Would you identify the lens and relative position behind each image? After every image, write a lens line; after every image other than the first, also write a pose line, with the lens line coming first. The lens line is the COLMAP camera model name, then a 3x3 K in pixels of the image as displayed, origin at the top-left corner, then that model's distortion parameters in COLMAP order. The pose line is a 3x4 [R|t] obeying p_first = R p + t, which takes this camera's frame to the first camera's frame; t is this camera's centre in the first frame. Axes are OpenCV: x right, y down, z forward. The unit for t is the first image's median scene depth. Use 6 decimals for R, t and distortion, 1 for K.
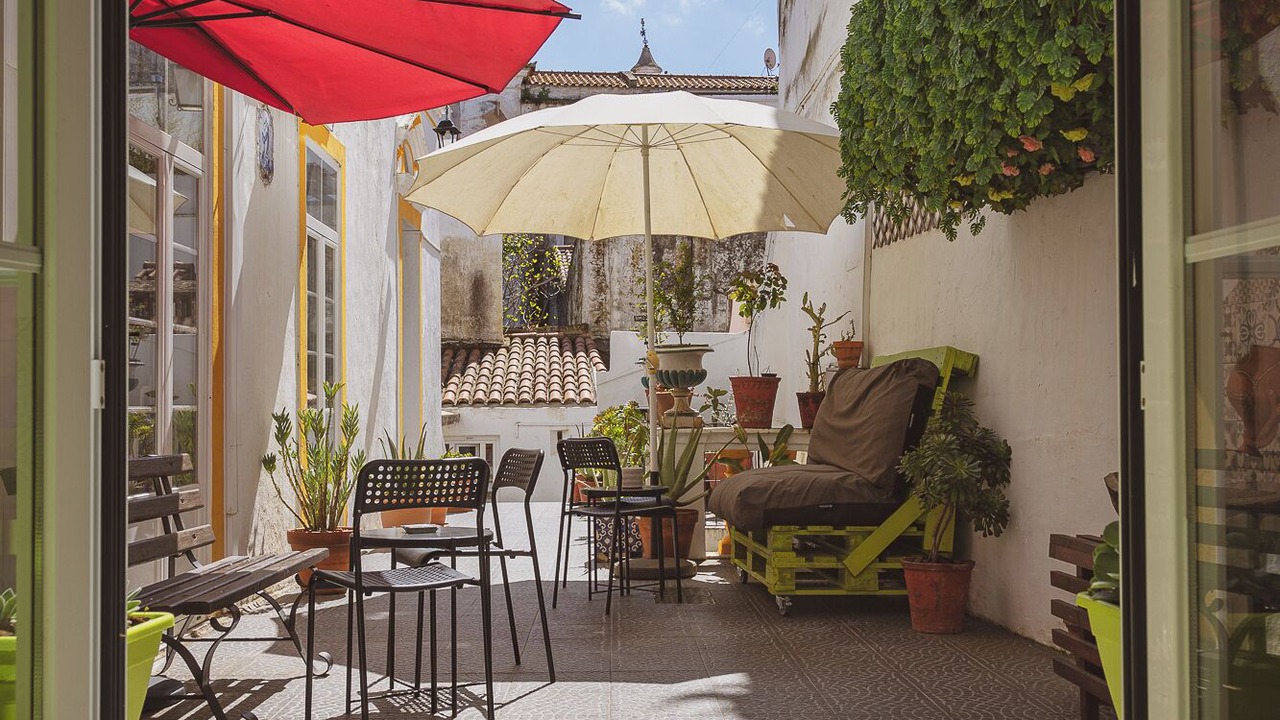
lens RADIAL K [[1273.8, 0, 640.0], [0, 1273.8, 360.0], [0, 0, 1]] dist [0.012679, 0.009163]
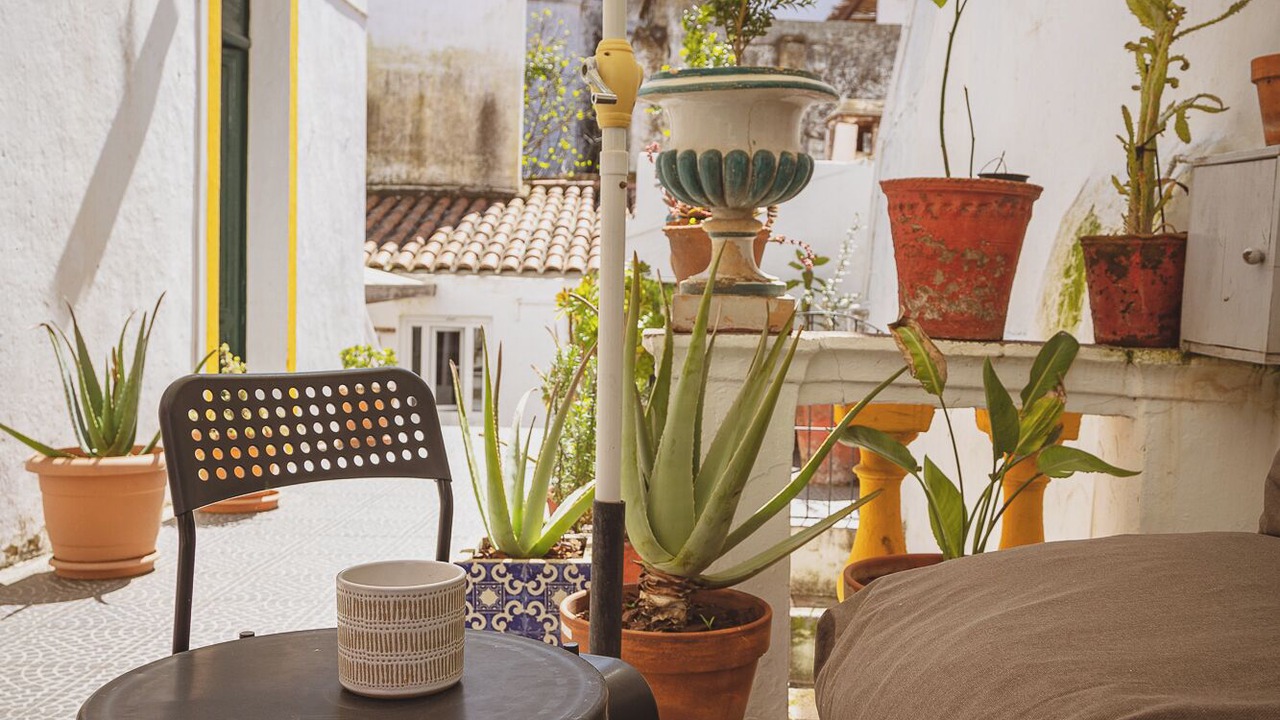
lens RADIAL K [[1255.0, 0, 645.2], [0, 1255.0, 356.2], [0, 0, 1]] dist [-0.015371, 0.023443]
pose [[0.997698, 0.036477, -0.057159, 0.012897], [-0.031082, 0.995218, 0.092601, 0.013345], [0.060264, -0.090612, 0.994061, 0.295665]]
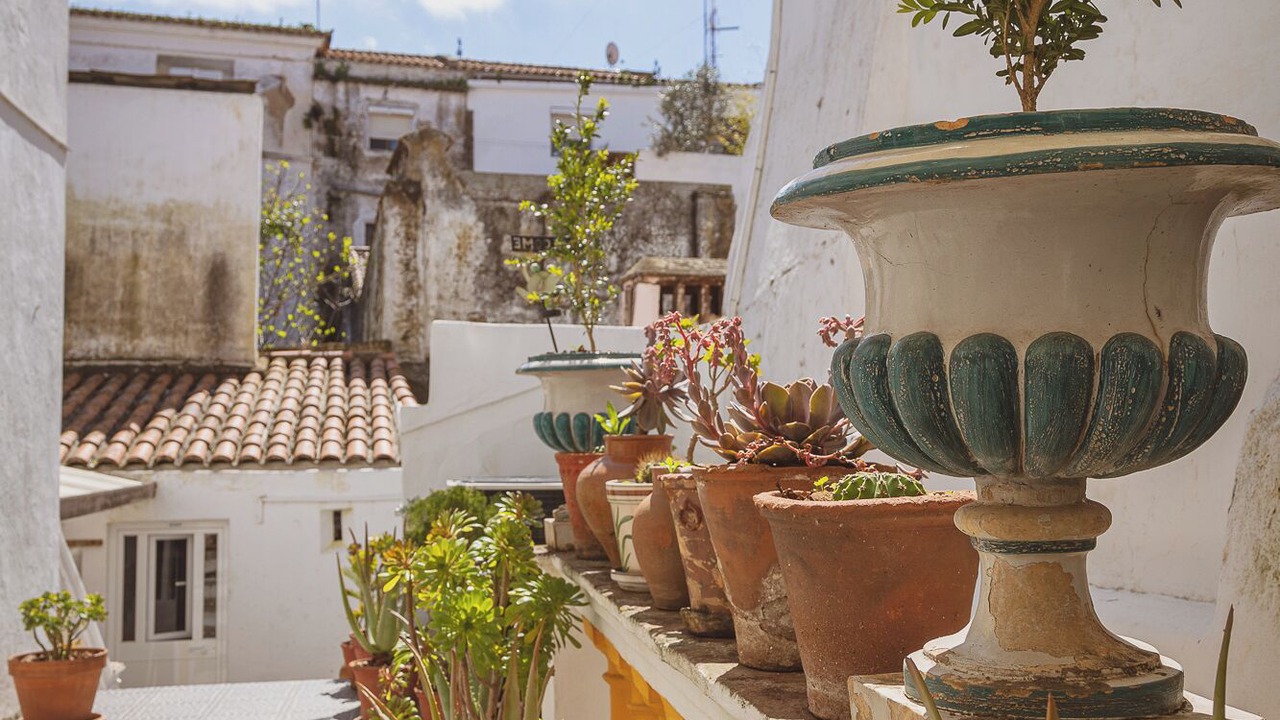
lens RADIAL K [[1255.0, 0, 645.2], [0, 1255.0, 356.2], [0, 0, 1]] dist [-0.015371, 0.023443]
pose [[0.988054, 0.010000, 0.153781, -0.011859], [-0.004035, 0.999229, -0.039056, 0.006506], [-0.154053, 0.037969, 0.987333, 0.384545]]
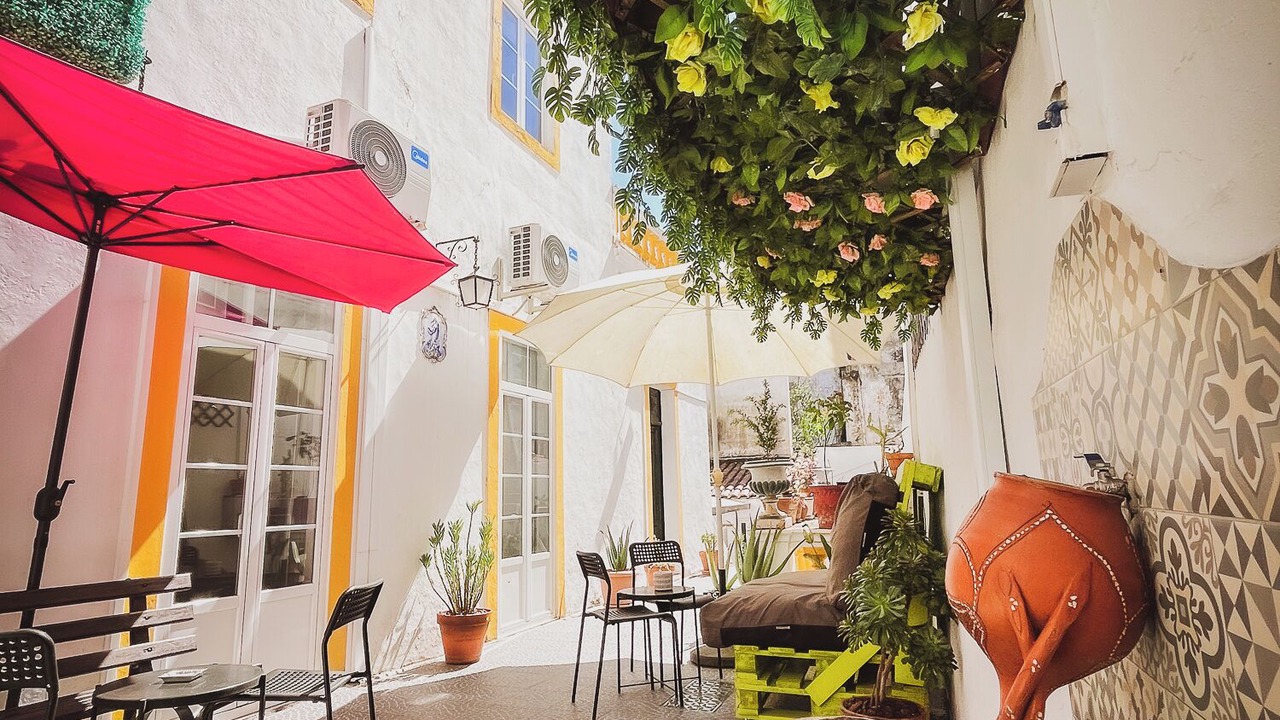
lens RADIAL K [[689.5, 0, 642.9], [0, 689.5, 351.6], [0, 0, 1]] dist [-0.001854, 0.000539]
pose [[0.911859, -0.098934, -0.398403, 0.089087], [0.033092, 0.985081, -0.168883, -0.003112], [0.409167, 0.140813, 0.901529, 0.139762]]
